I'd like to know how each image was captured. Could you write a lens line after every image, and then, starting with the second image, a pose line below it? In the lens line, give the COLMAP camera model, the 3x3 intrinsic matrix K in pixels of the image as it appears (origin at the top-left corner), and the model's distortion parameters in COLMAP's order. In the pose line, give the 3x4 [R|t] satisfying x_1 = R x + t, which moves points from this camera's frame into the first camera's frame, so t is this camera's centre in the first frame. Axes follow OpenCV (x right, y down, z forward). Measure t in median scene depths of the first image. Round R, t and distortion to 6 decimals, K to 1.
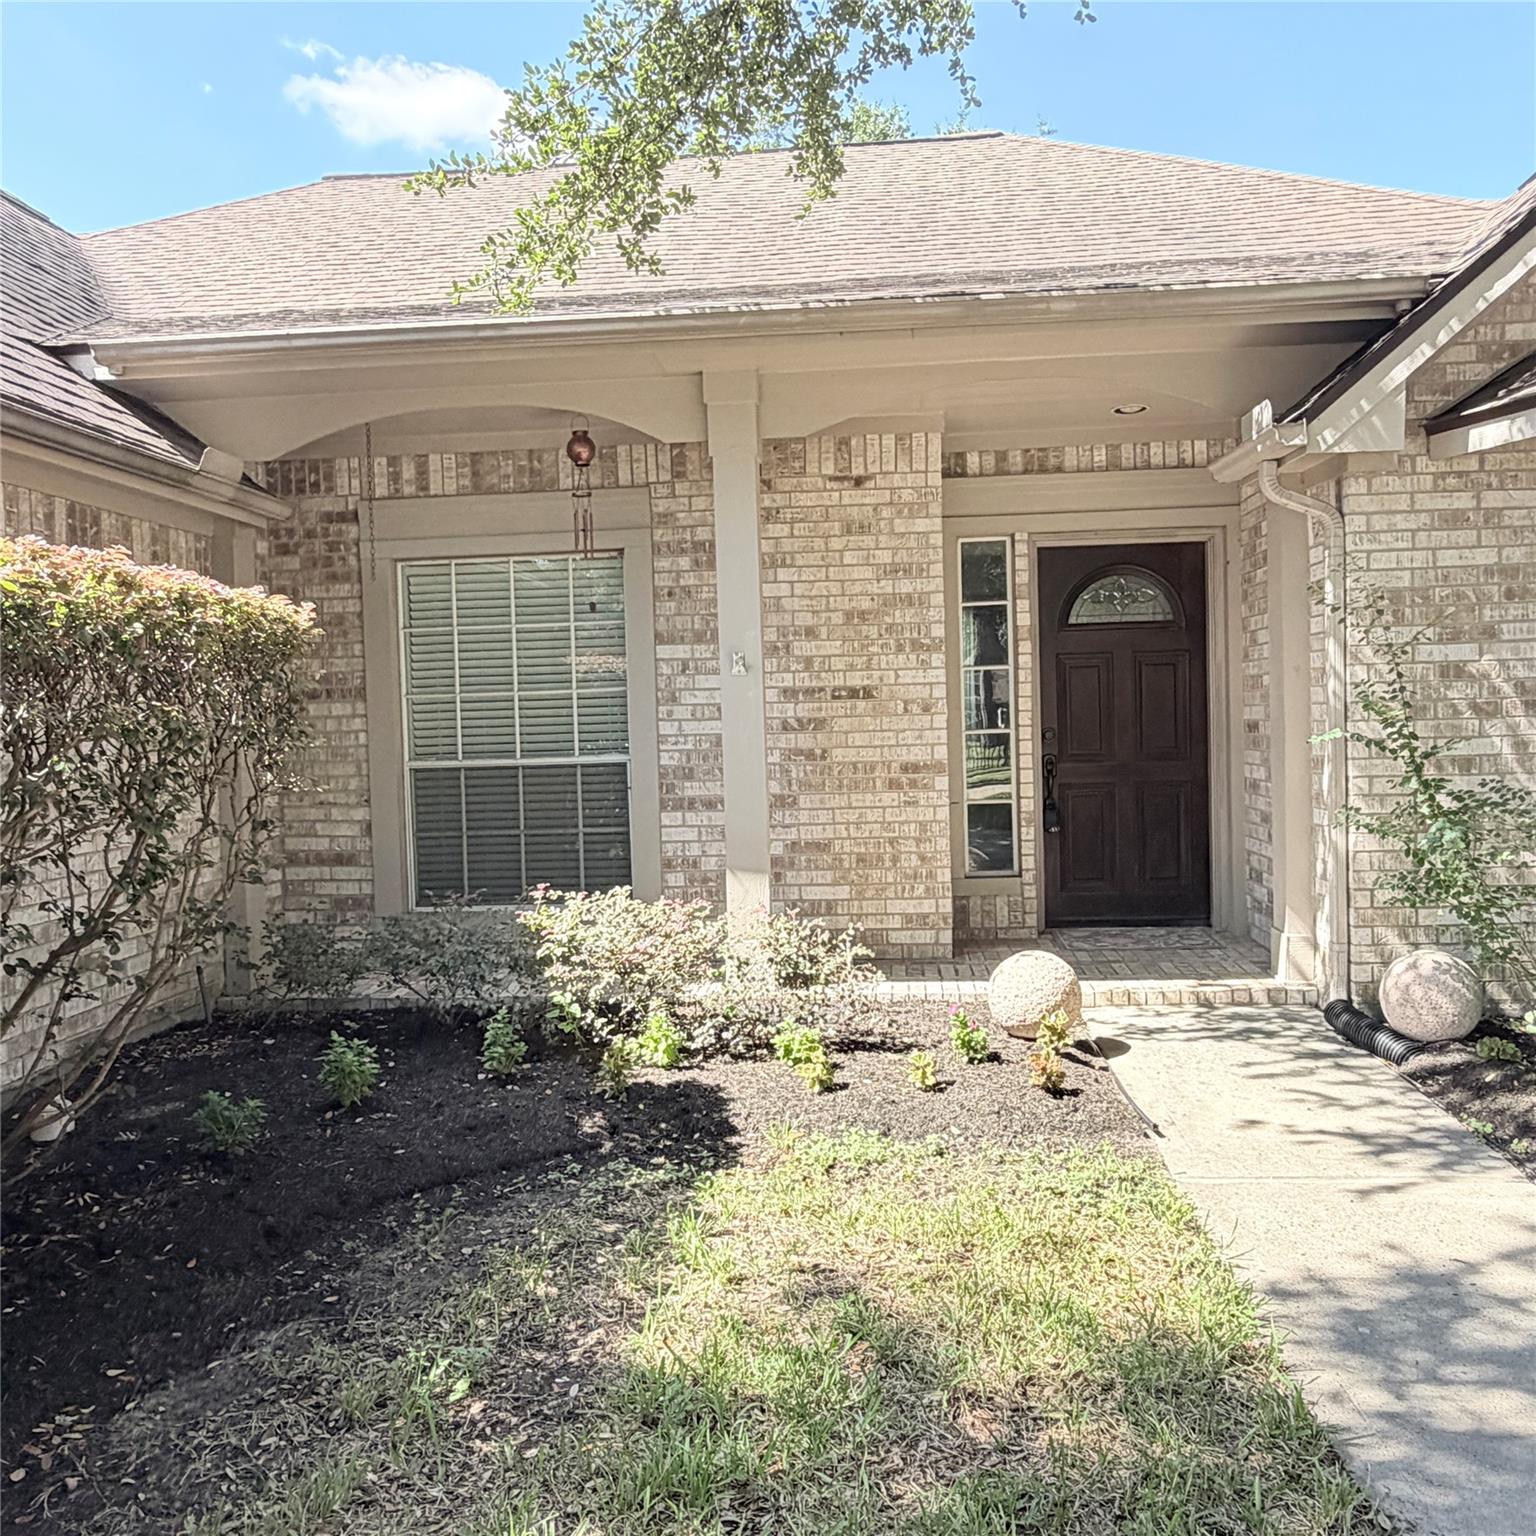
lens RADIAL K [[1364.9, 0, 768.0], [0, 1364.9, 768.0], [0, 0, 1]] dist [0.005604, 0.003382]
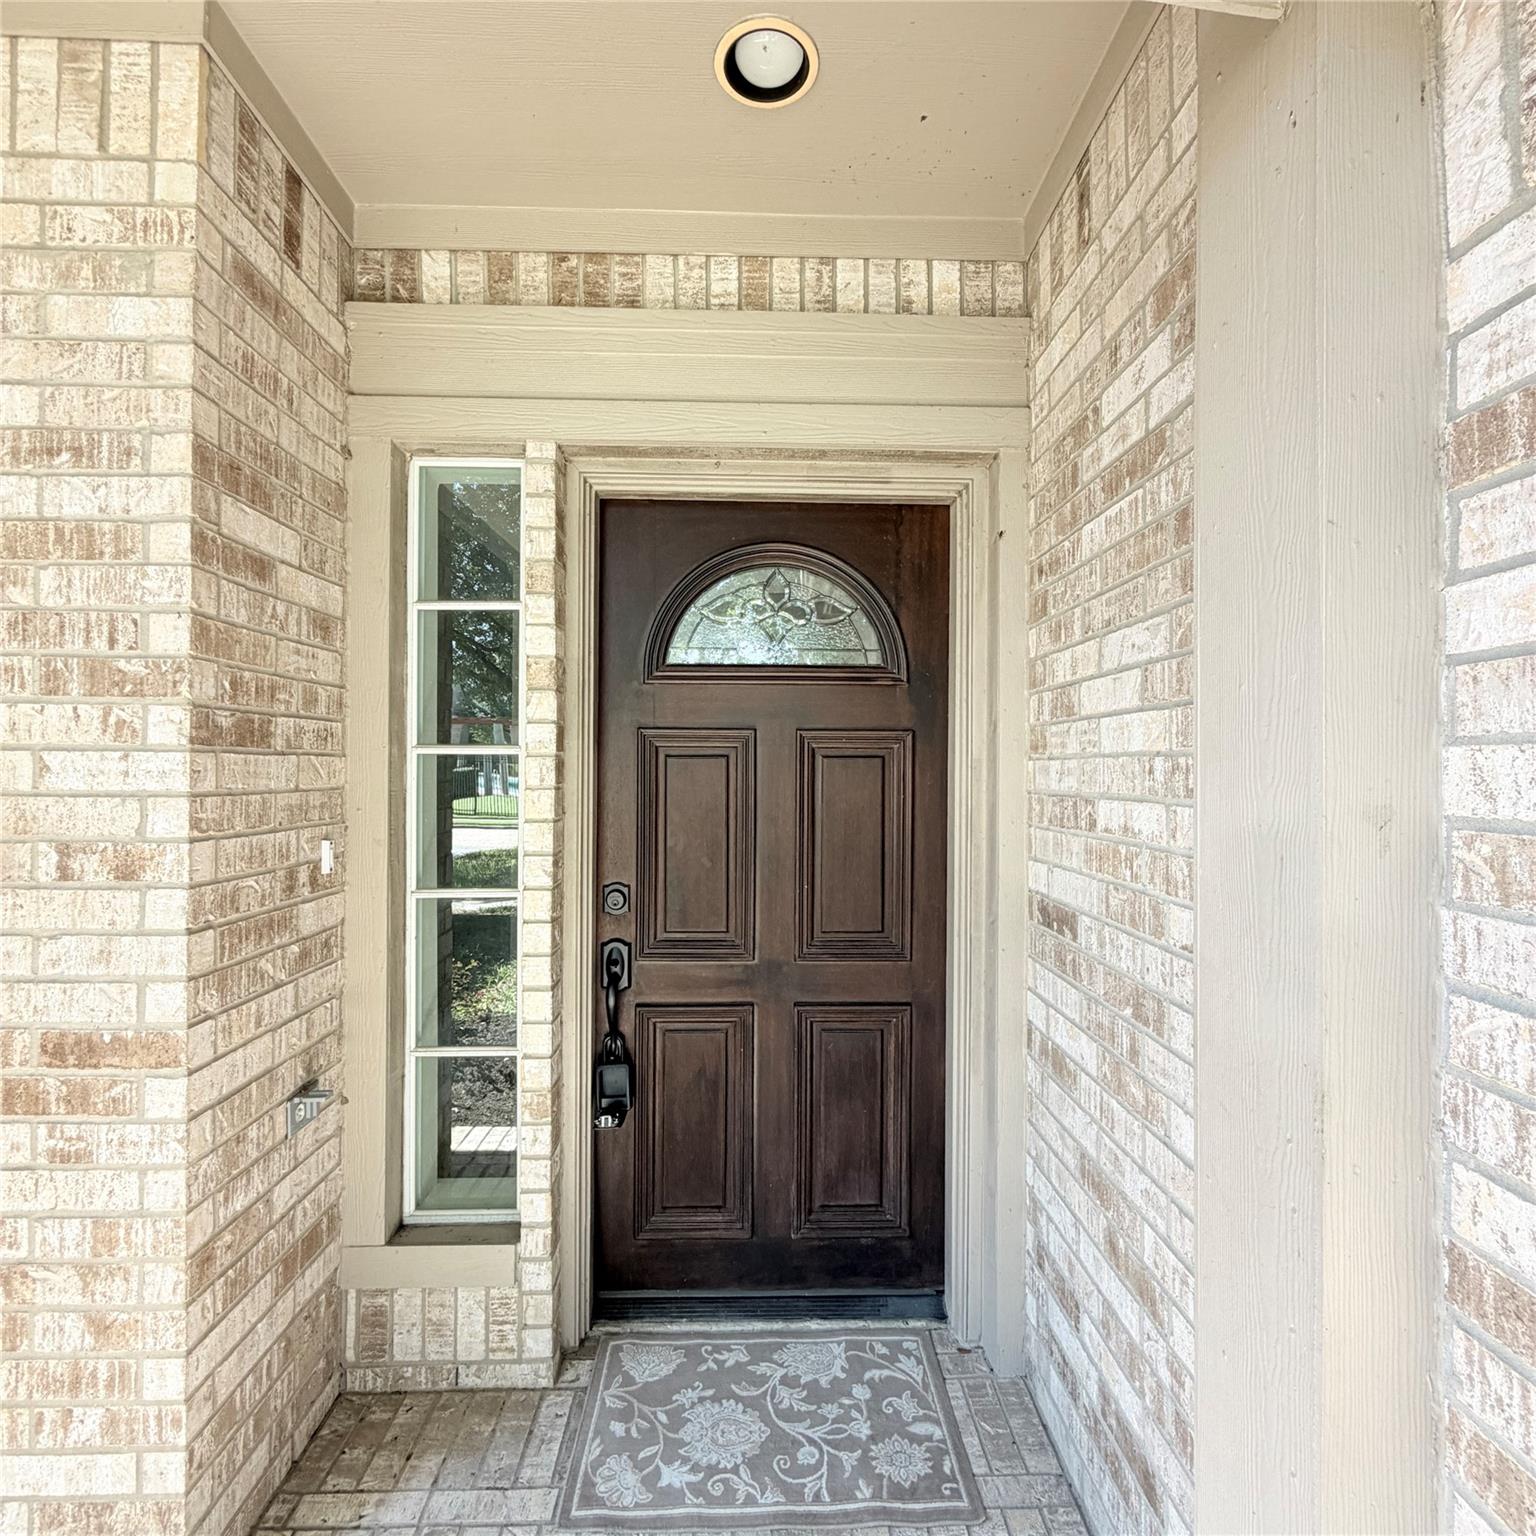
lens RADIAL K [[806.7, 0, 771.8], [0, 806.7, 775.7], [0, 0, 1]] dist [-0.002281, -0.000661]
pose [[0.993137, 0.031930, 0.112510, 0.232887], [-0.028588, 0.999104, -0.031192, -0.060712], [-0.113405, 0.027762, 0.993161, 0.741029]]
